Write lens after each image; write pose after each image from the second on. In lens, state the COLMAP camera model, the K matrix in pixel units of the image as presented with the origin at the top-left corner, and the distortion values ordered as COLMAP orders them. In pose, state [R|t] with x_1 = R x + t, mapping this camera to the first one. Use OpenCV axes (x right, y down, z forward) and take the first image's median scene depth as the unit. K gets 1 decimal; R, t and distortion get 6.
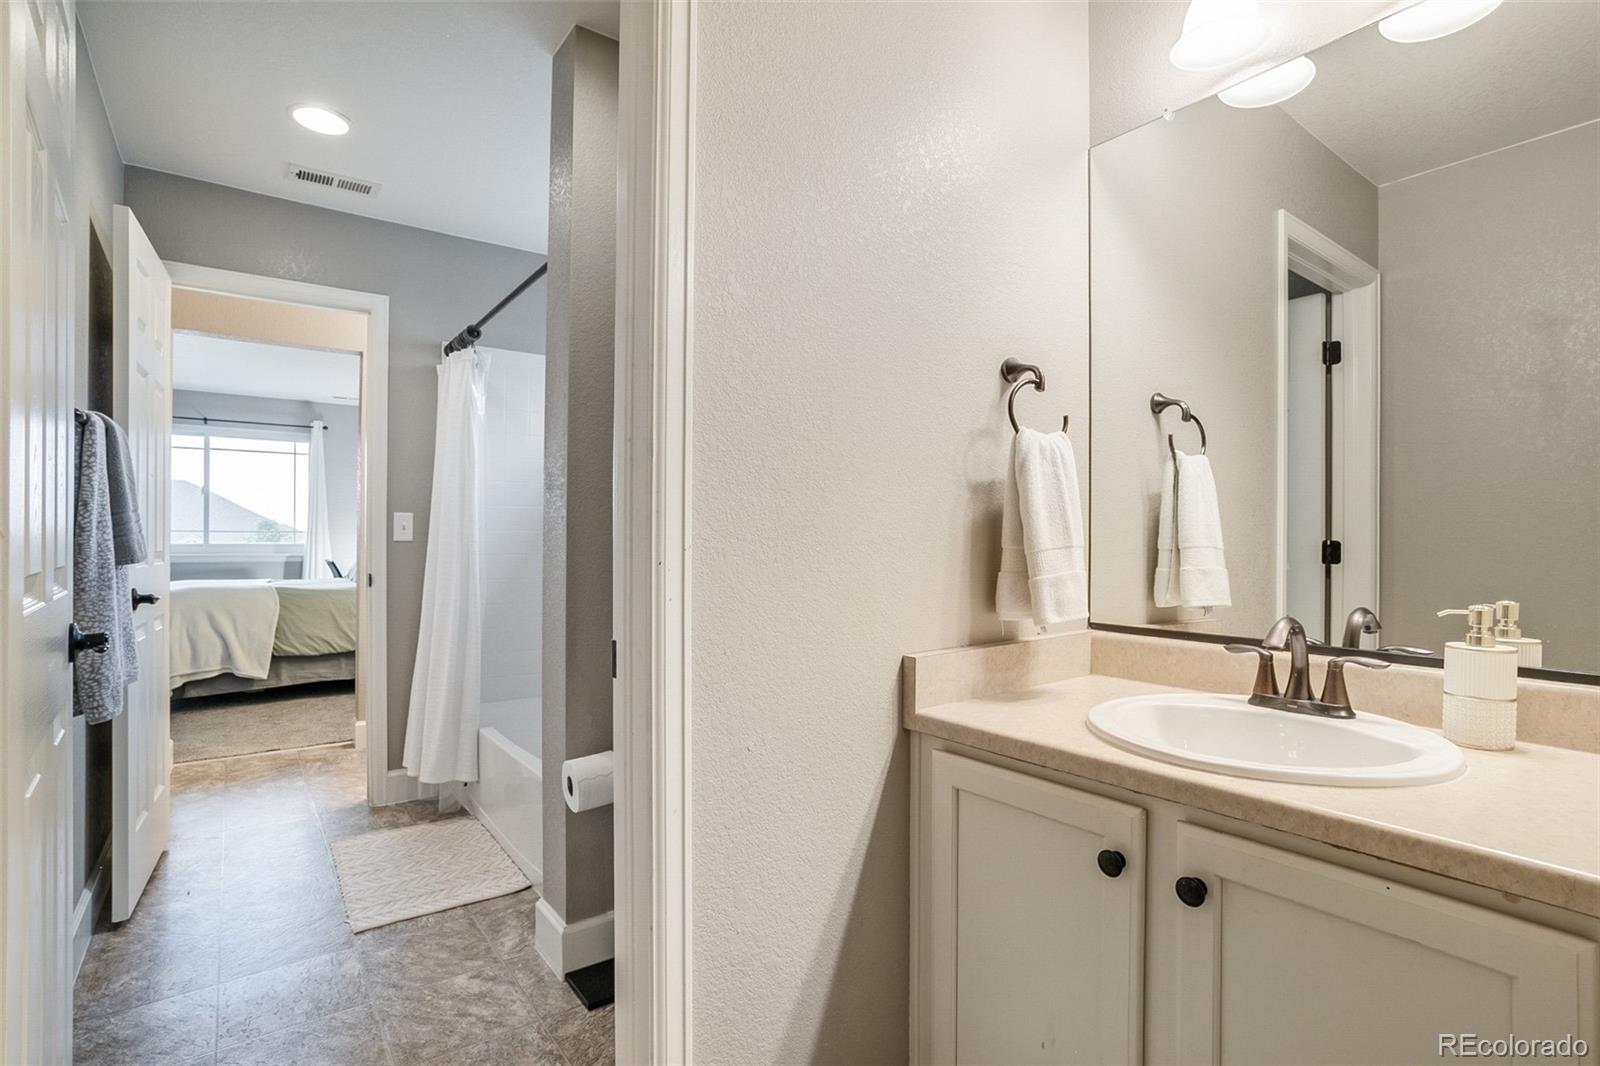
lens RADIAL K [[772.4, 0, 805.4], [0, 772.4, 541.9], [0, 0, 1]] dist [-0.025407, -0.000151]
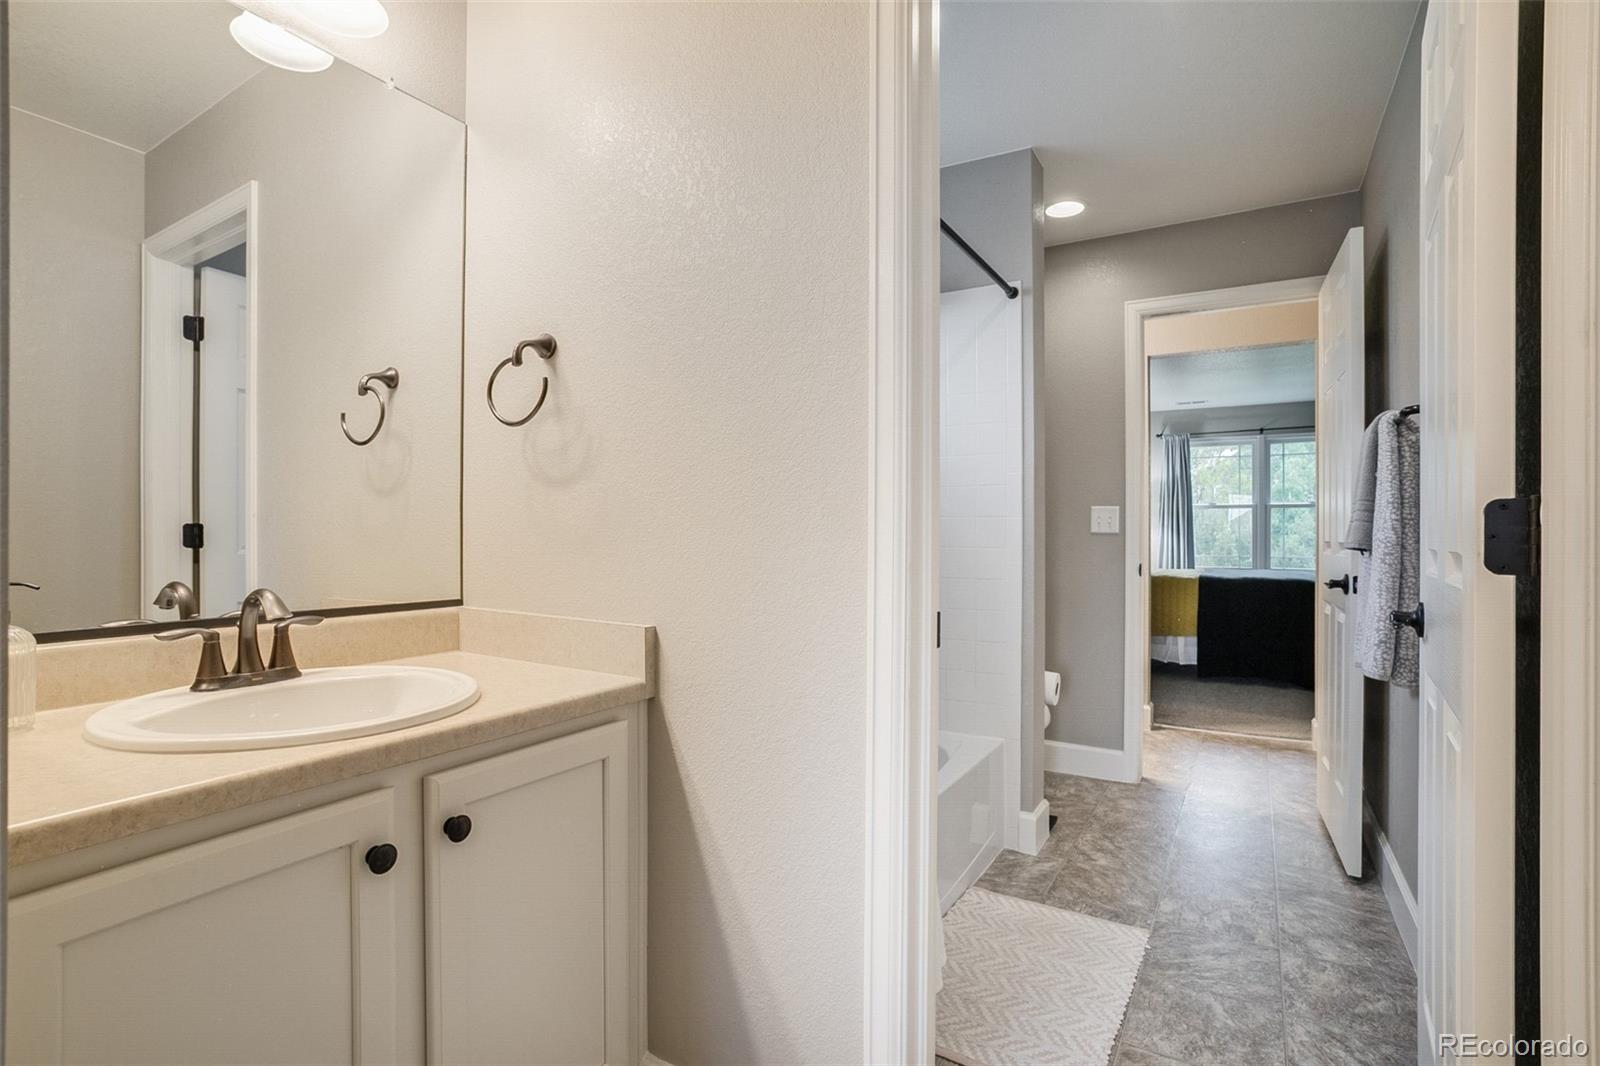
lens RADIAL K [[772.4, 0, 798.2], [0, 772.4, 520.3], [0, 0, 1]] dist [-0.025407, -0.000151]
pose [[-0.372518, -0.011990, 0.927947, -1.254653], [-0.013226, 0.999884, 0.007610, -0.015660], [-0.927931, -0.009438, -0.372633, 1.687515]]
